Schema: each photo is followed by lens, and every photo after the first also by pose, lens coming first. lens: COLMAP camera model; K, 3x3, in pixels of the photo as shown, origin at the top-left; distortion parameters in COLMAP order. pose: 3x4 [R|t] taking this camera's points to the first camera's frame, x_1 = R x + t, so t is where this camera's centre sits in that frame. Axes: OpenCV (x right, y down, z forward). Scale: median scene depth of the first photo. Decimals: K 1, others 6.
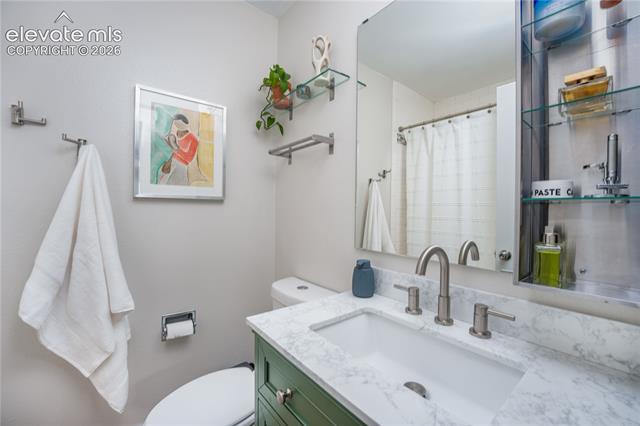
lens RADIAL K [[261.0, 0, 320.1], [0, 261.0, 213.1], [0, 0, 1]] dist [-0.026701, 0.001557]
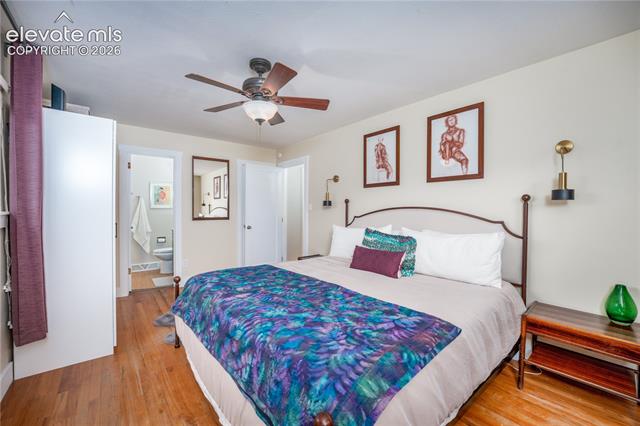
lens RADIAL K [[261.0, 0, 320.5], [0, 261.0, 212.6], [0, 0, 1]] dist [-0.026701, 0.001557]
pose [[0.999915, -0.012973, 0.001291, 2.042789], [0.012959, 0.999858, 0.010750, 0.003015], [-0.001430, -0.010733, 0.999941, -3.204317]]
